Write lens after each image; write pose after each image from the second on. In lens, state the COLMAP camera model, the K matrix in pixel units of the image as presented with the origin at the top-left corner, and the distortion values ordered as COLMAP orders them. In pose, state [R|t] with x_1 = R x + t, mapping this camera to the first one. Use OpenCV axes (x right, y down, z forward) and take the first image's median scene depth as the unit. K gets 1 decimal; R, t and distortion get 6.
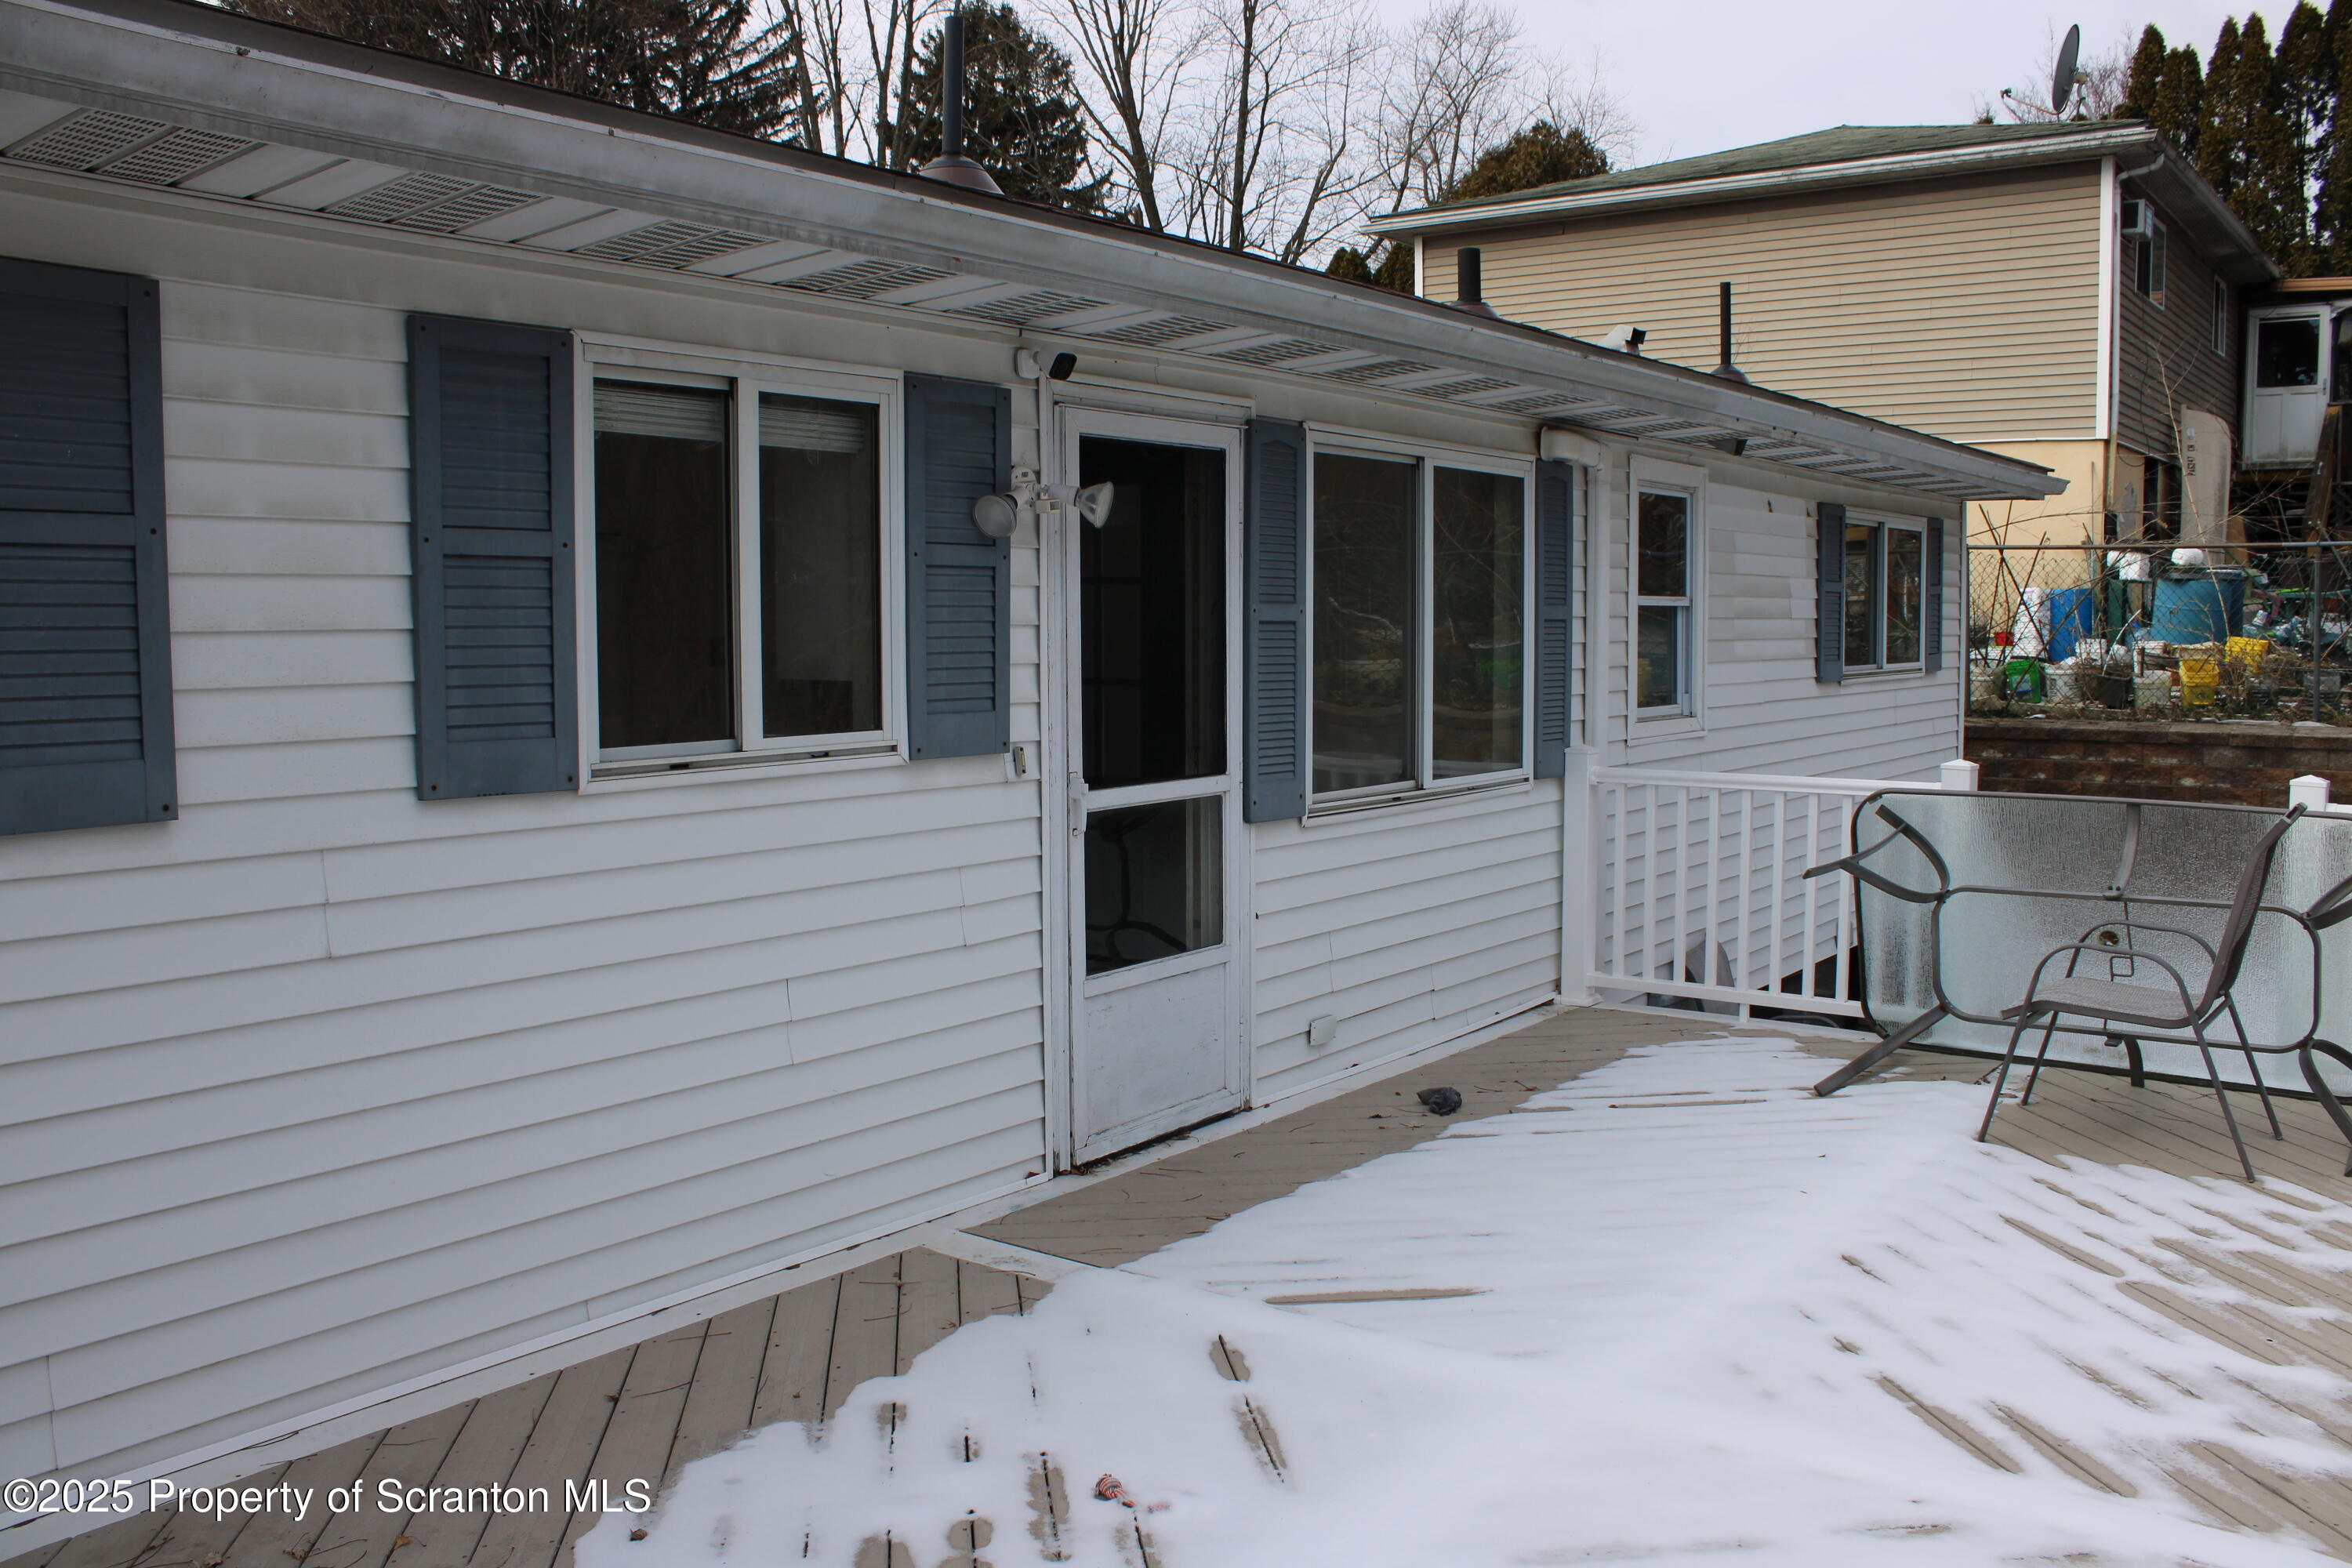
lens RADIAL K [[1928.4, 0, 1176.0], [0, 1928.4, 784.0], [0, 0, 1]] dist [-0.151634, 0.078438]
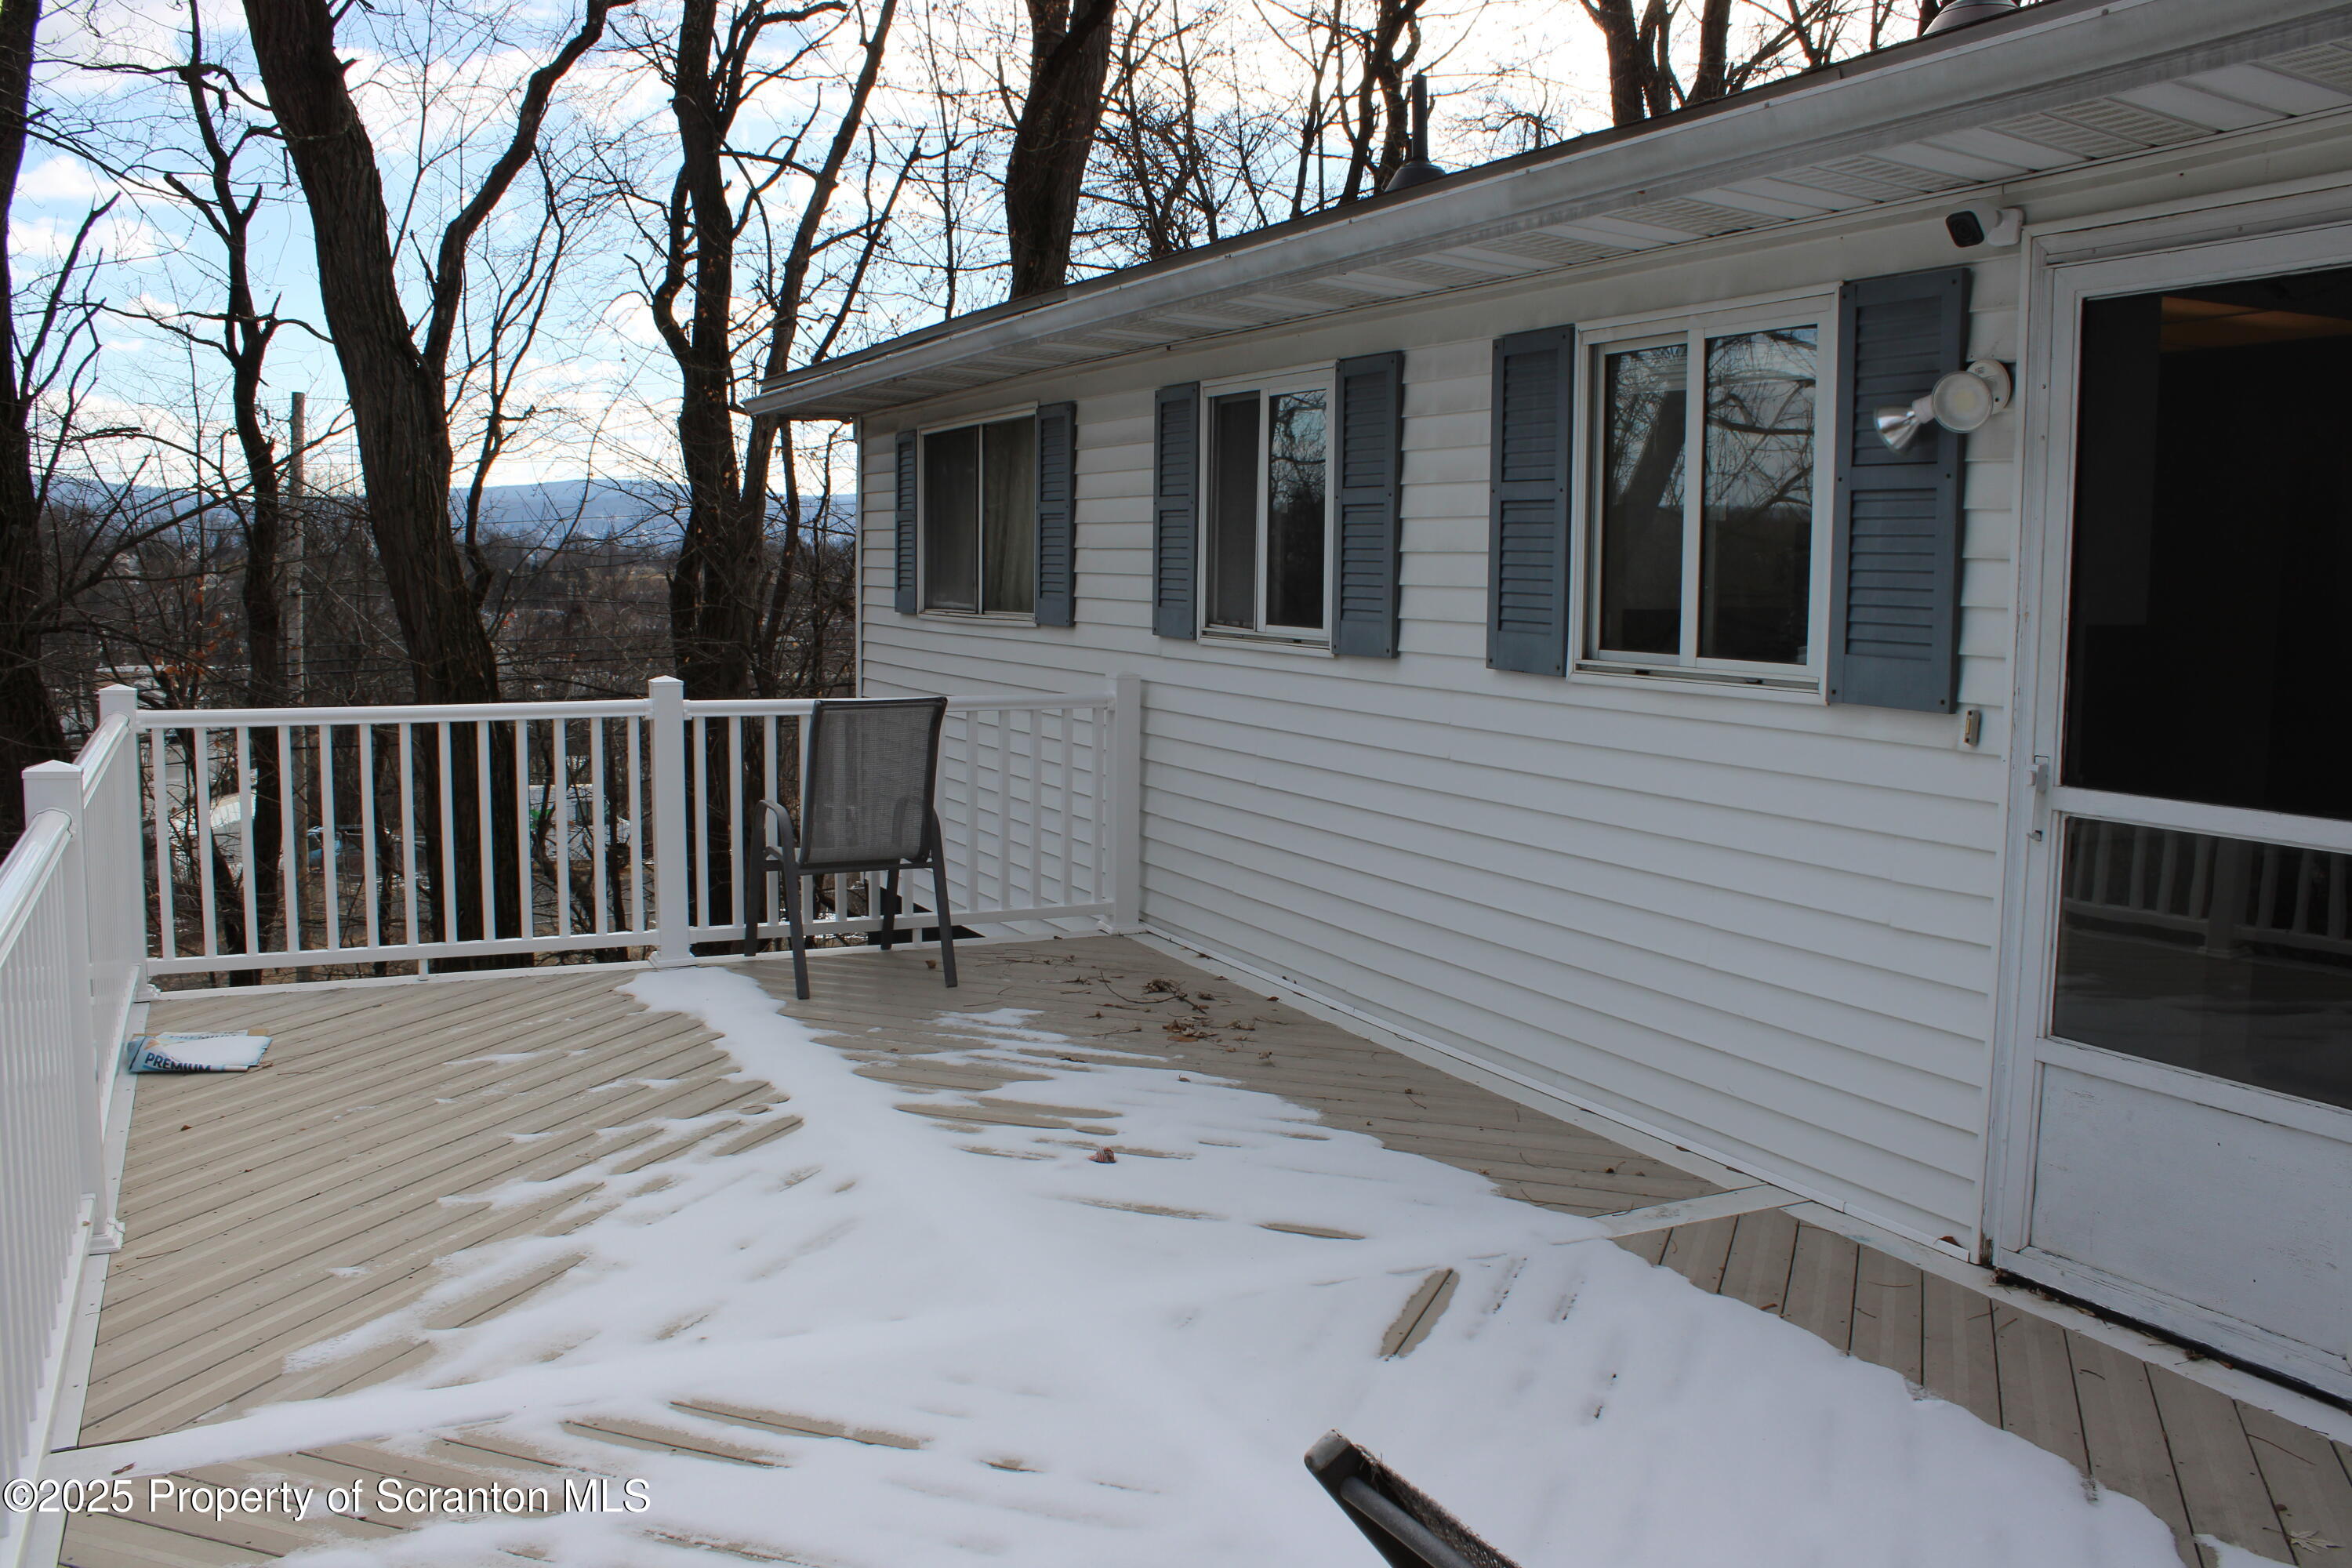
lens RADIAL K [[1928.4, 0, 1176.0], [0, 1928.4, 784.0], [0, 0, 1]] dist [-0.151634, 0.078438]
pose [[-0.432702, 0.109479, -0.894865, 0.892101], [-0.078280, 0.984288, 0.158271, -0.101378], [0.898132, 0.138534, -0.417333, 1.196548]]
